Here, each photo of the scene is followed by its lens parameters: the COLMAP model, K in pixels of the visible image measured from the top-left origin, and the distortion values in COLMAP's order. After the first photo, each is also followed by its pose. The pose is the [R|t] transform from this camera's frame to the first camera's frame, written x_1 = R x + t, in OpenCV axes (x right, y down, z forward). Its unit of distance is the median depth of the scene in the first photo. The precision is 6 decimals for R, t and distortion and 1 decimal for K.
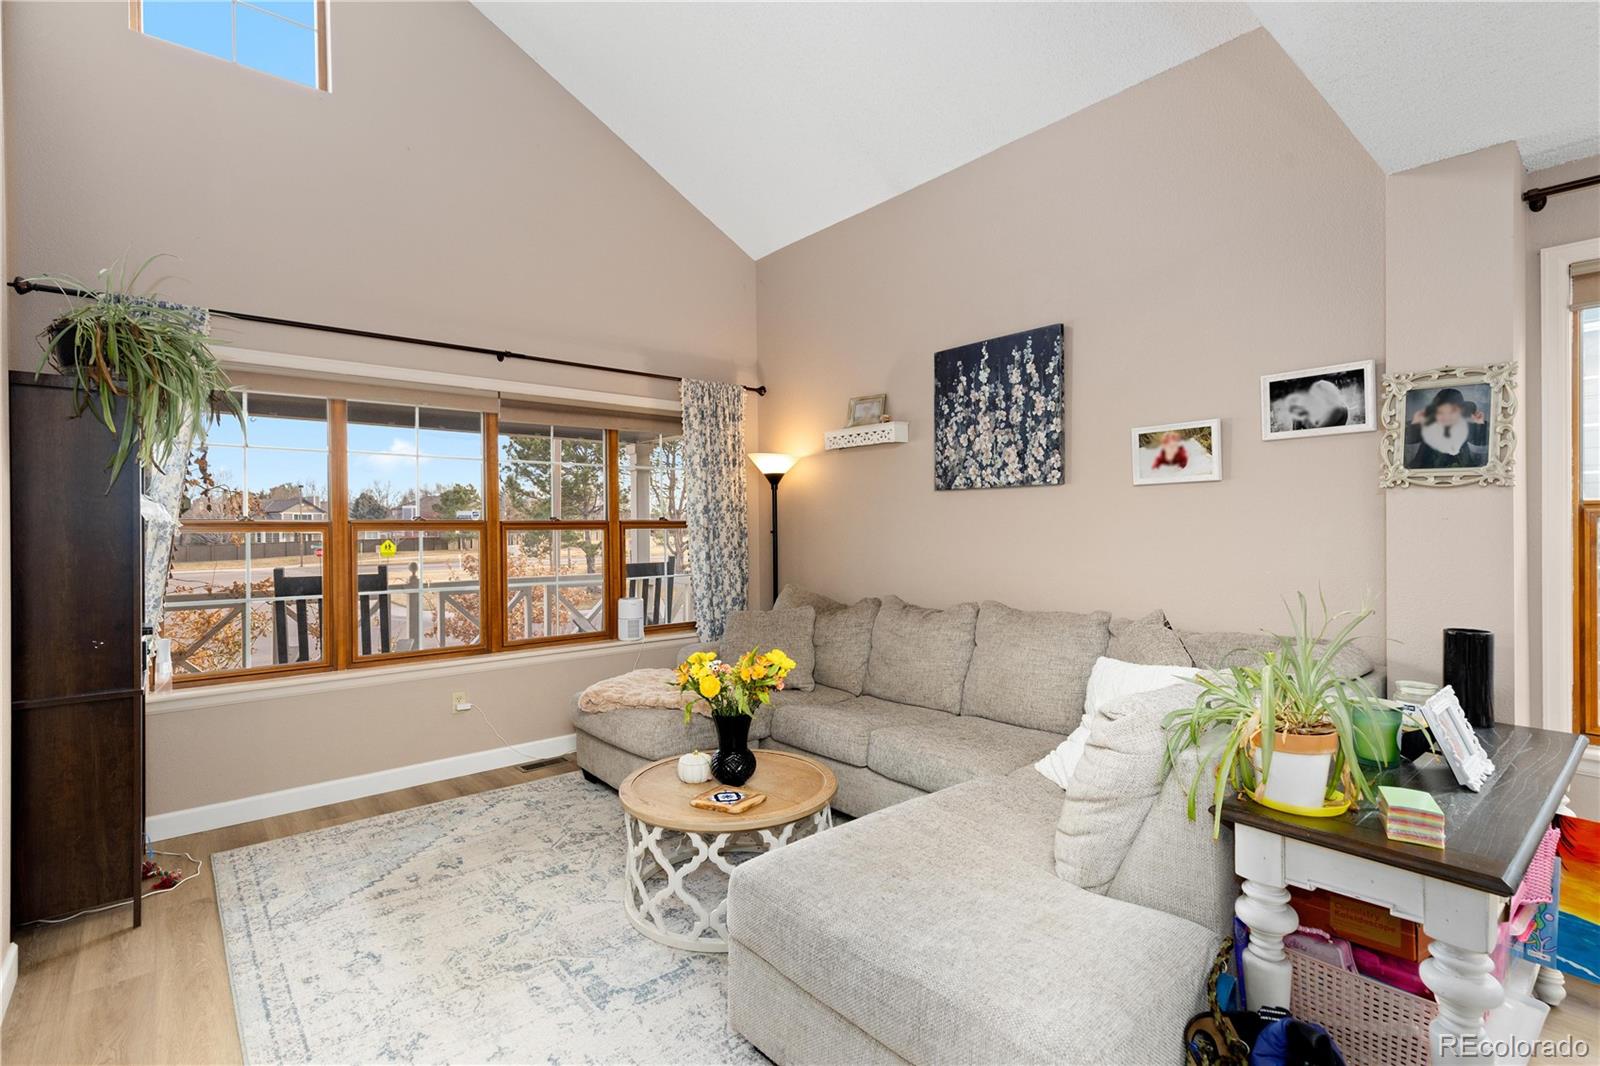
lens RADIAL K [[739.7, 0, 796.4], [0, 739.7, 527.7], [0, 0, 1]] dist [0.007999, -0.000380]
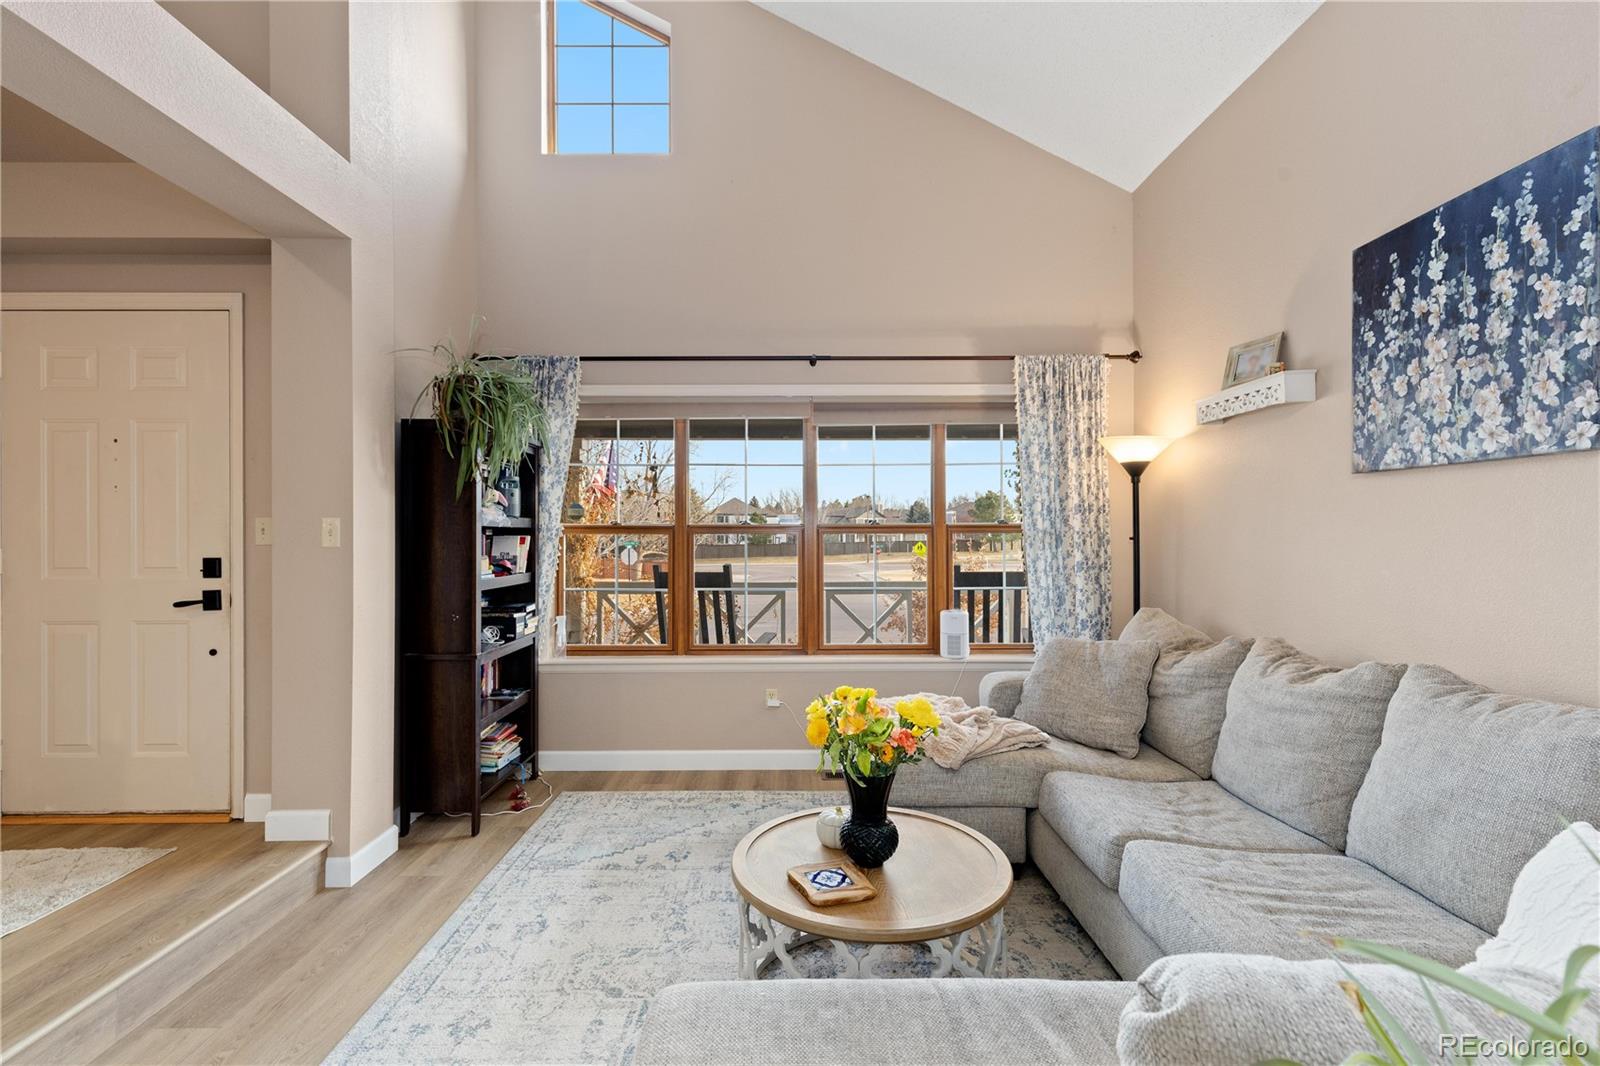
lens RADIAL K [[725.1, 0, 795.2], [0, 725.1, 531.6], [0, 0, 1]] dist [0.007206, -0.001011]
pose [[0.764492, 0.003813, -0.644622, 0.243421], [-0.003261, 0.999993, 0.002048, -0.001928], [0.644626, 0.000537, 0.764498, 0.257581]]
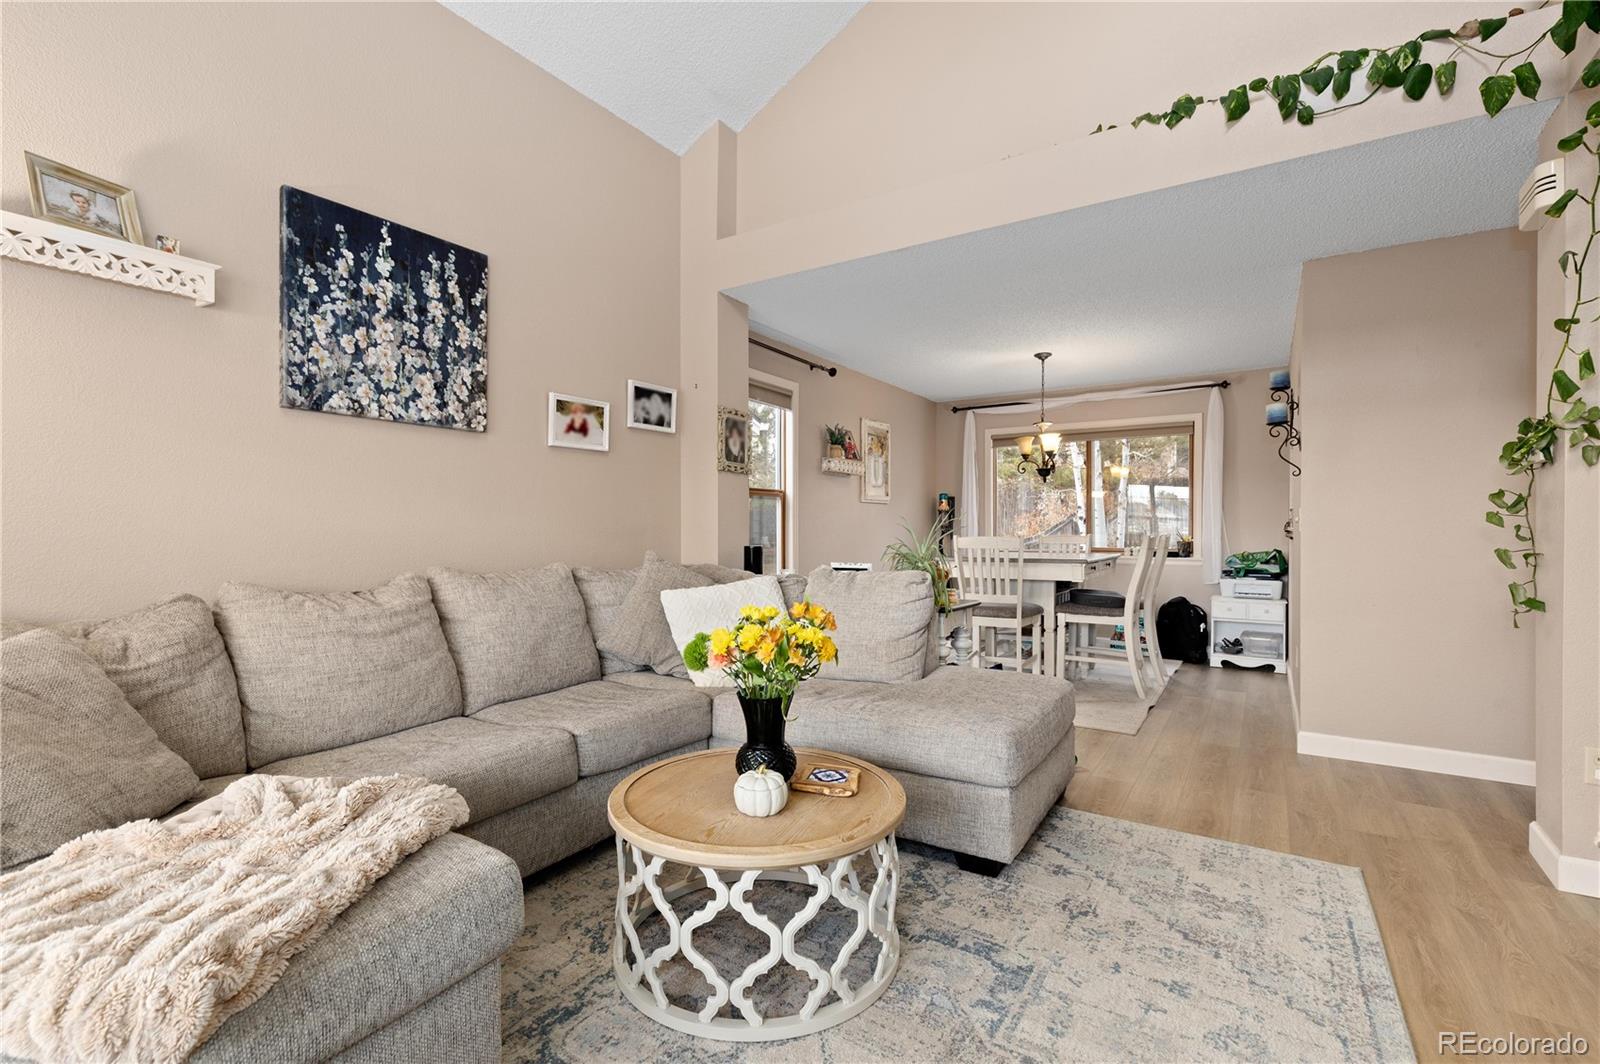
lens RADIAL K [[725.1, 0, 795.2], [0, 725.1, 530.6], [0, 0, 1]] dist [0.007206, -0.001011]
pose [[-0.283762, 0.004455, 0.958884, -0.564527], [-0.000178, 0.999989, -0.004699, 0.061307], [-0.958895, -0.001504, -0.283758, 0.831211]]
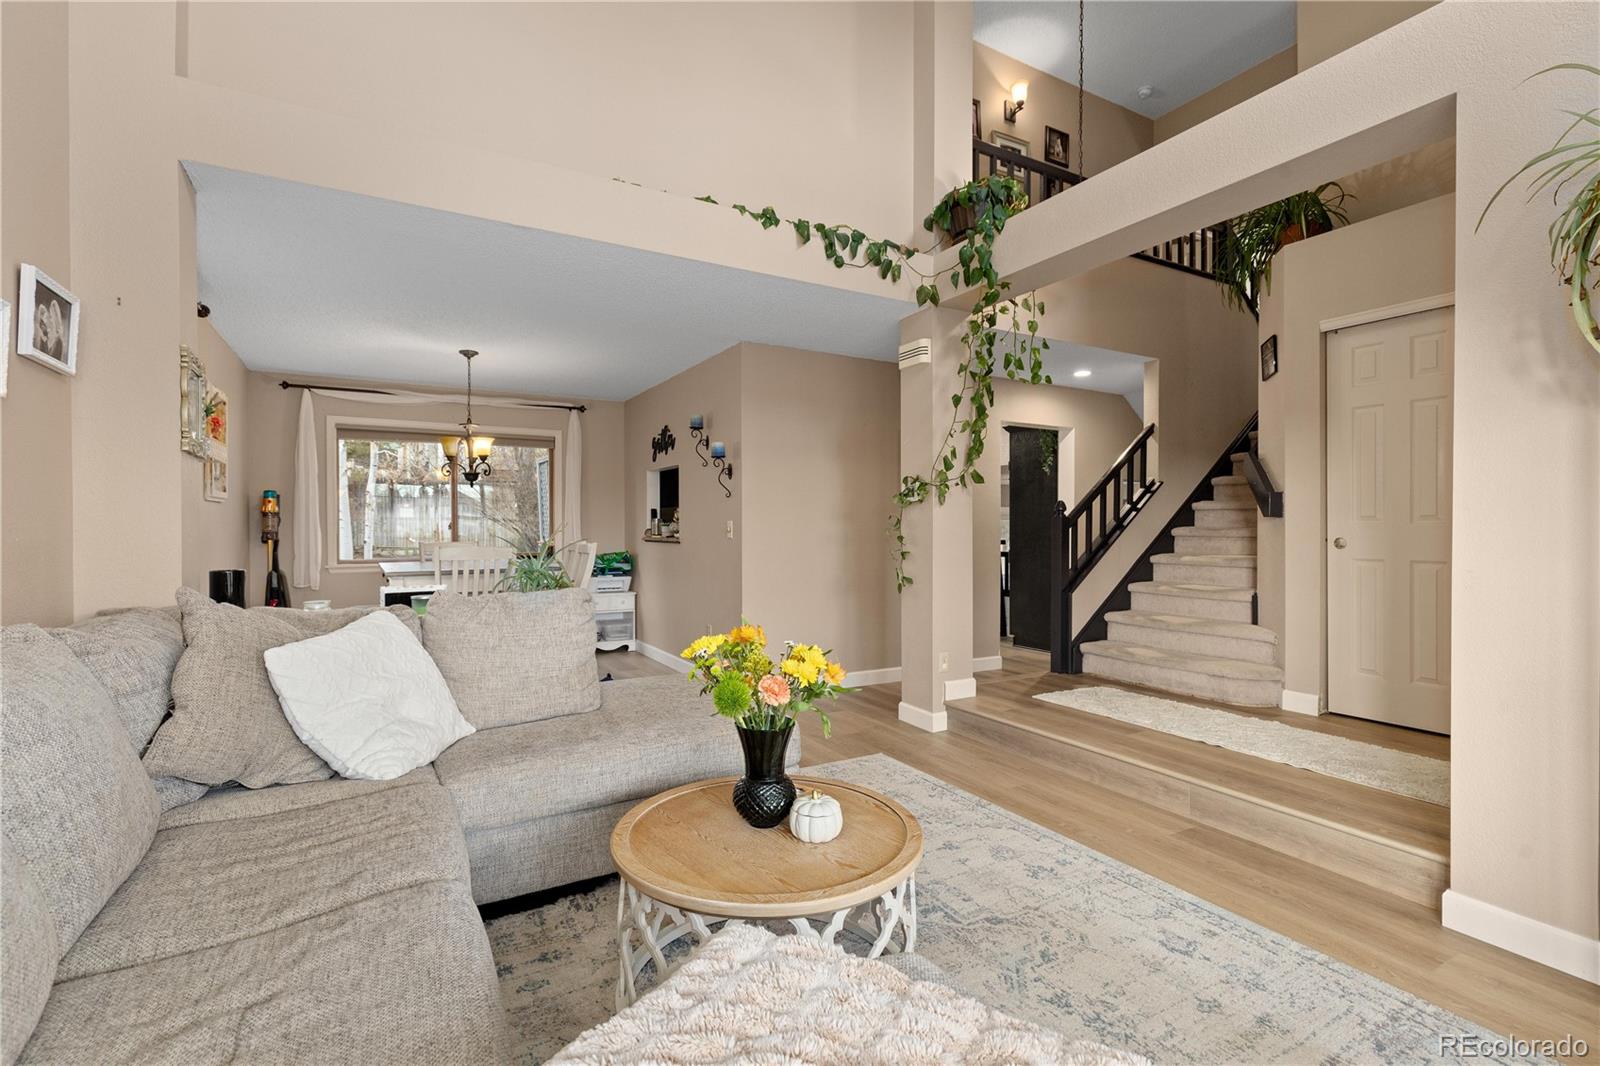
lens RADIAL K [[725.1, 0, 795.2], [0, 725.1, 531.6], [0, 0, 1]] dist [0.007206, -0.001011]
pose [[-0.981831, 0.005227, 0.189687, -0.175051], [0.005590, 0.999983, 0.001377, 0.043377], [-0.189676, 0.002413, -0.981844, 1.185057]]
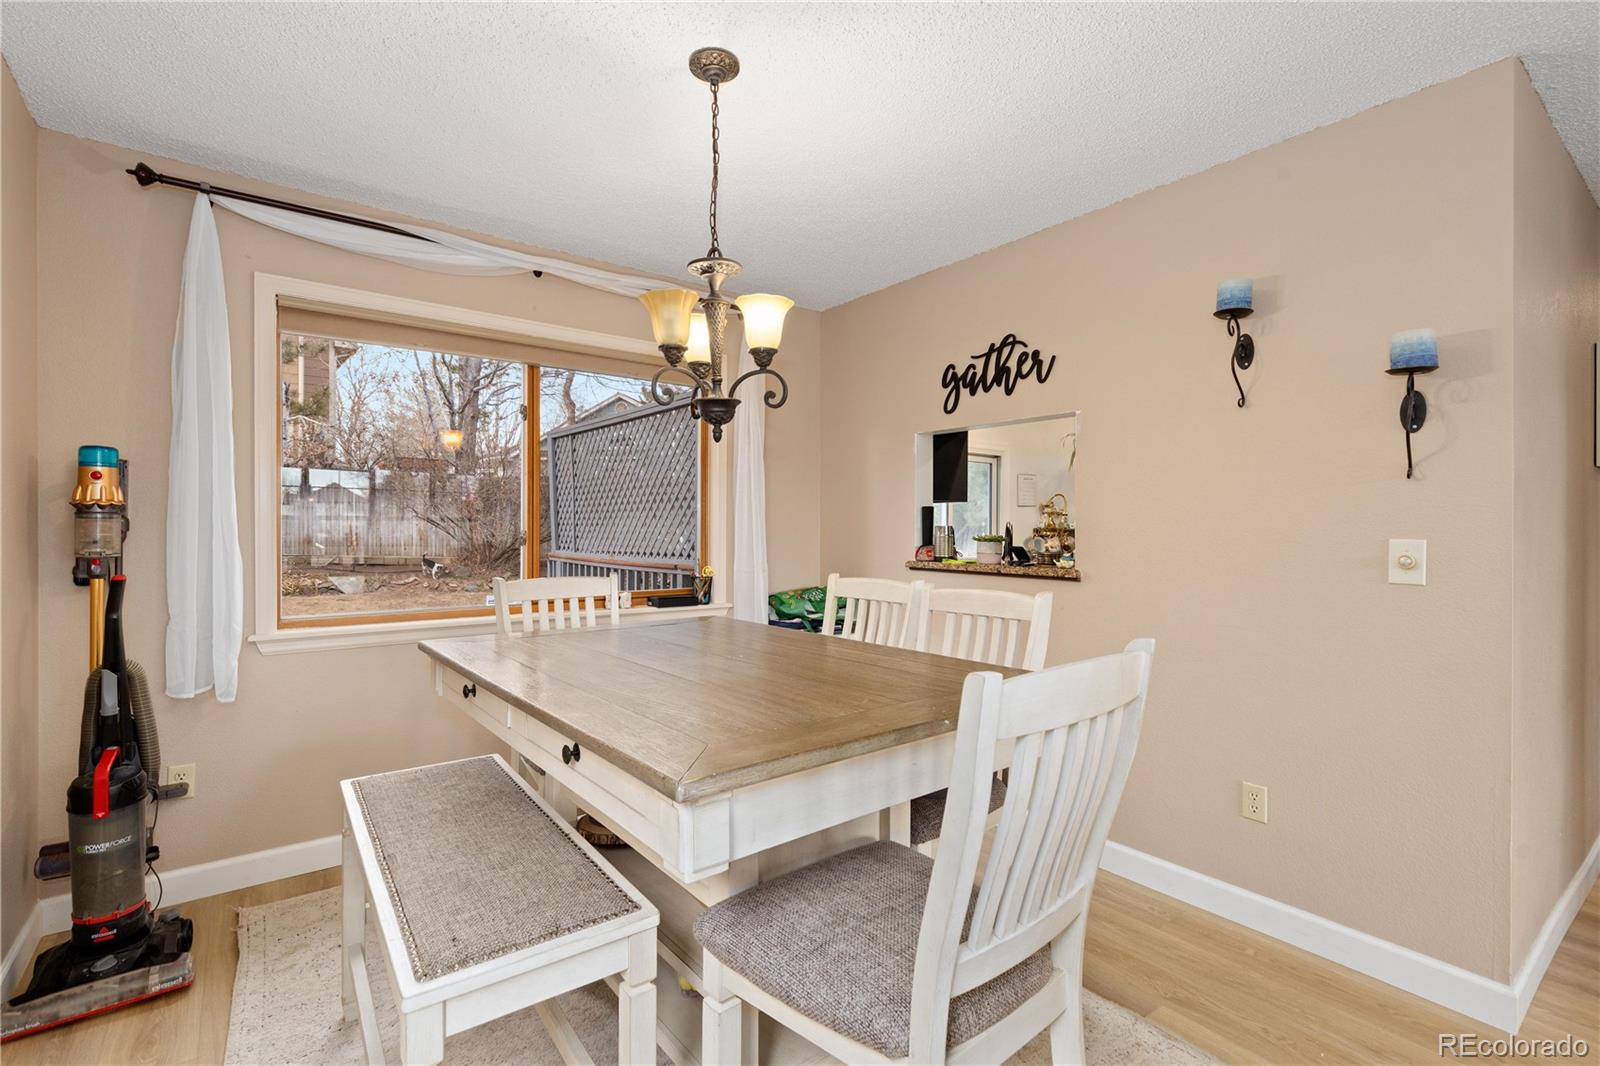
lens RADIAL K [[725.1, 0, 795.2], [0, 725.1, 531.6], [0, 0, 1]] dist [0.007206, -0.001011]
pose [[-0.998070, 0.000753, 0.062096, 0.617144], [0.000748, 1.000000, -0.000100, 0.020342], [-0.062096, -0.000053, -0.998070, 0.429957]]
